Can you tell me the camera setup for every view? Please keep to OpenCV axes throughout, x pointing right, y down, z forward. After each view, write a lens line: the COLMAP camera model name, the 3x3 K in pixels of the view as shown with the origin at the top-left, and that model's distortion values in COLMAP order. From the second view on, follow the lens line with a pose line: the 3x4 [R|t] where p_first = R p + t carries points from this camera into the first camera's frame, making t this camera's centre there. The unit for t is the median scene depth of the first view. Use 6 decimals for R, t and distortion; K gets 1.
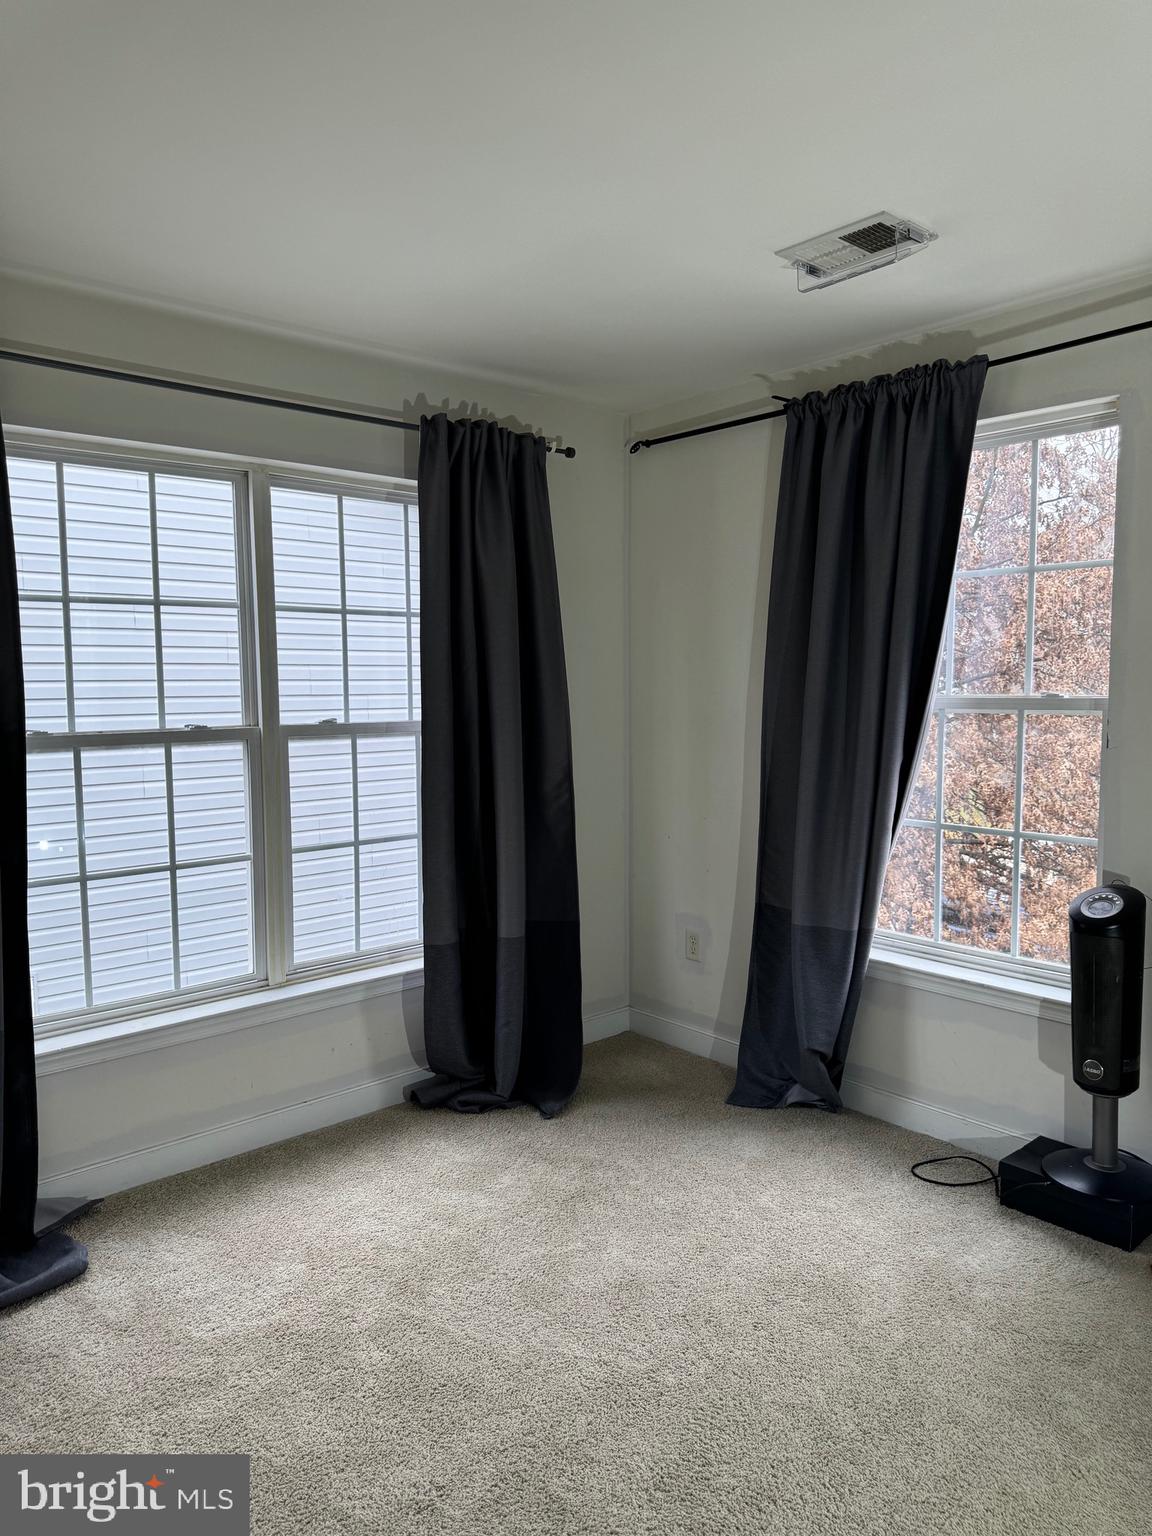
lens RADIAL K [[1094.8, 0, 576.3], [0, 1094.8, 762.2], [0, 0, 1]] dist [0.052179, -0.039326]
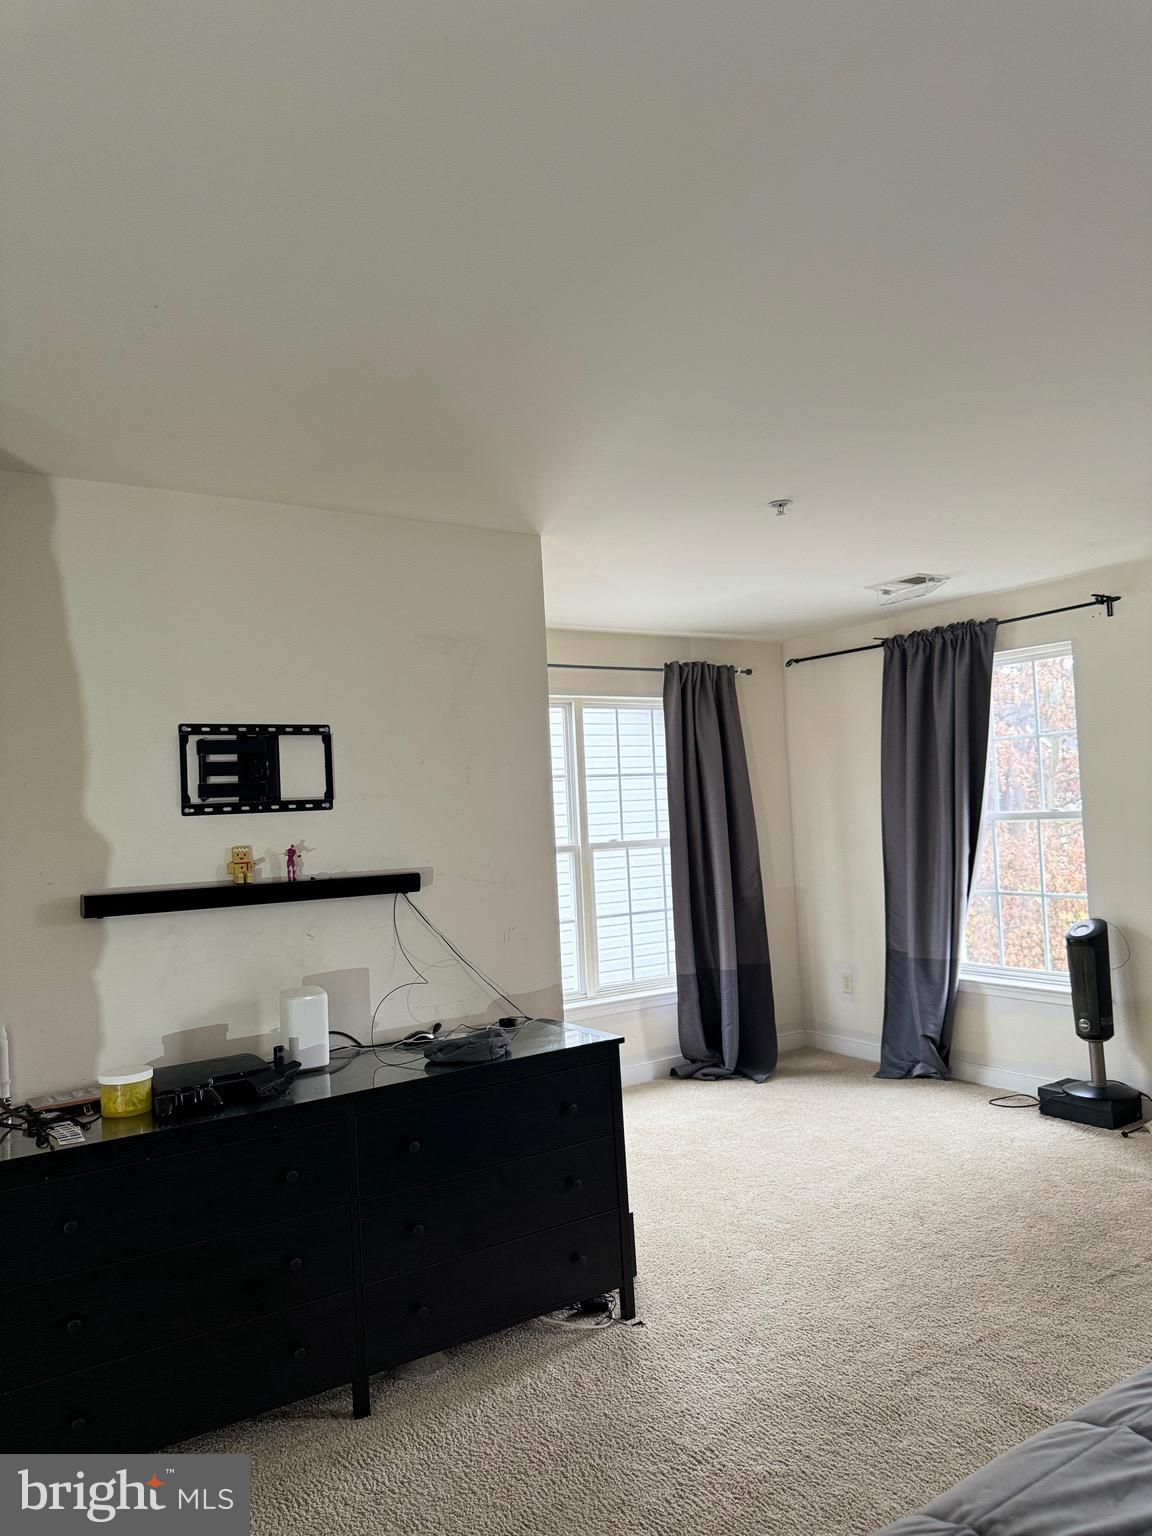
lens RADIAL K [[1094.8, 0, 543.7], [0, 1094.8, 761.1], [0, 0, 1]] dist [0.052179, -0.039326]
pose [[0.986555, -0.046410, -0.156702, -0.063543], [0.028296, 0.992857, -0.115905, 0.034118], [0.160962, 0.109912, 0.980821, -0.704132]]
